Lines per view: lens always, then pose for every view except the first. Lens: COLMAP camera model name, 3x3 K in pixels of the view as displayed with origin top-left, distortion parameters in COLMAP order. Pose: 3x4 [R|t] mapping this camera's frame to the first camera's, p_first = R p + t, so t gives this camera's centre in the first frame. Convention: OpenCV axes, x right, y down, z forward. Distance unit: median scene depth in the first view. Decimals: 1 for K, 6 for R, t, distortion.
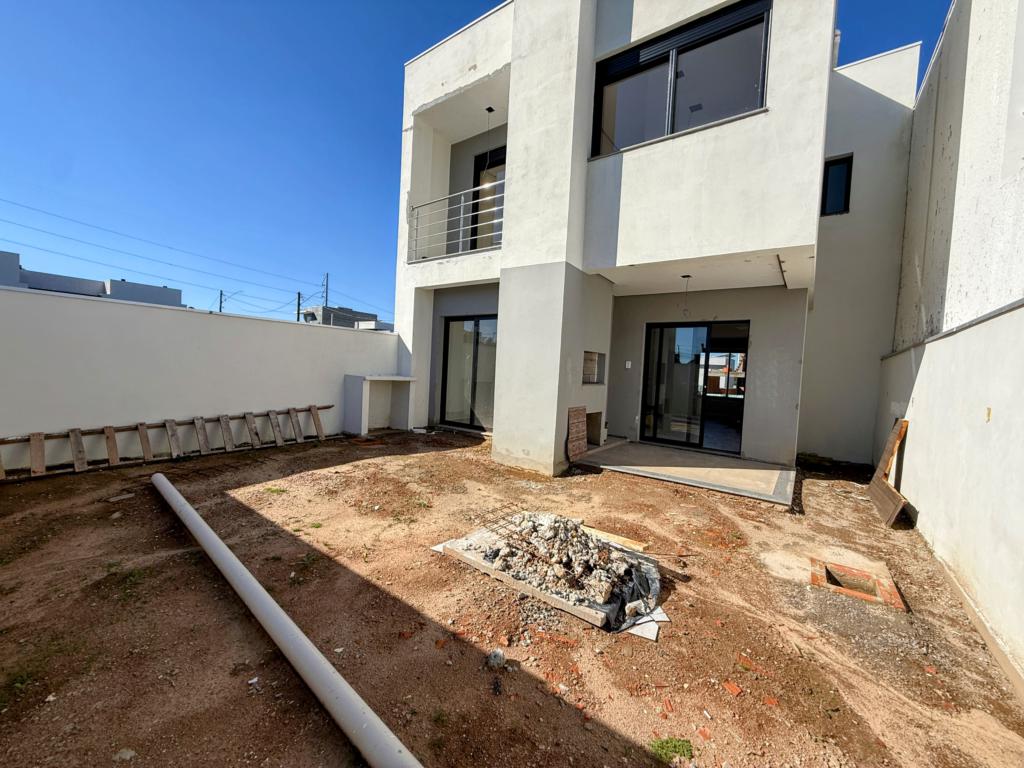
lens RADIAL K [[407.8, 0, 509.4], [0, 407.8, 386.8], [0, 0, 1]] dist [-0.002597, 0.000154]
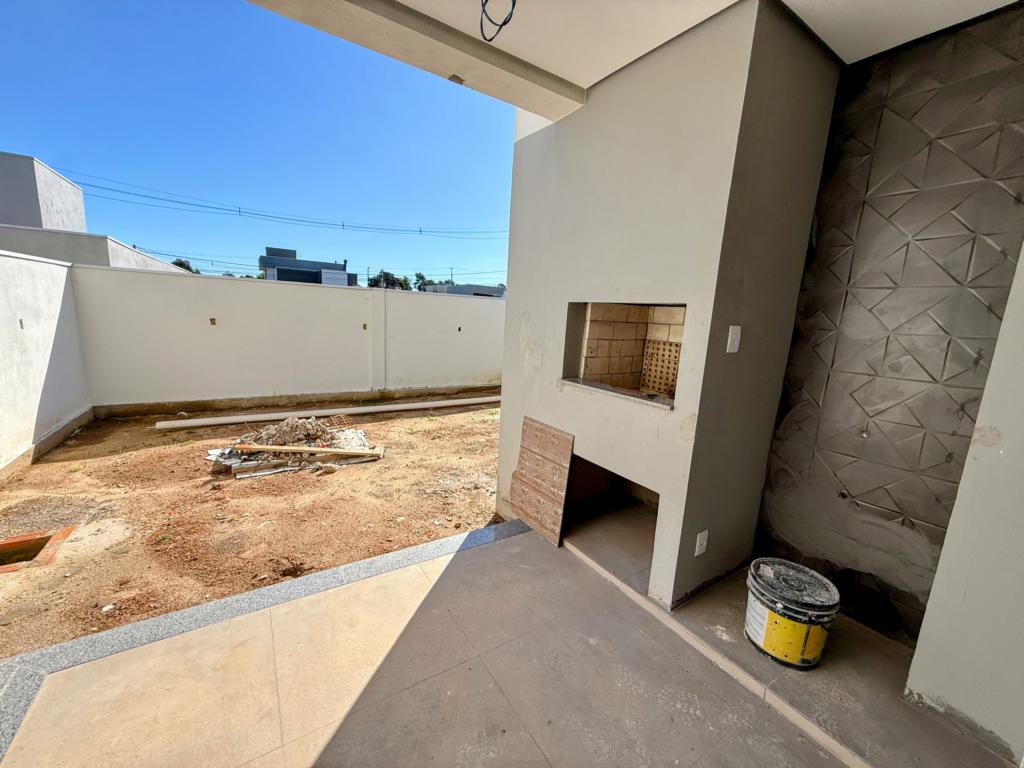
lens RADIAL K [[407.8, 0, 509.4], [0, 407.8, 386.8], [0, 0, 1]] dist [-0.002597, 0.000154]
pose [[-0.355815, 0.094303, -0.929787, 0.998235], [-0.109438, 0.983847, 0.141666, -0.087887], [0.928127, 0.152161, -0.339747, 1.800189]]
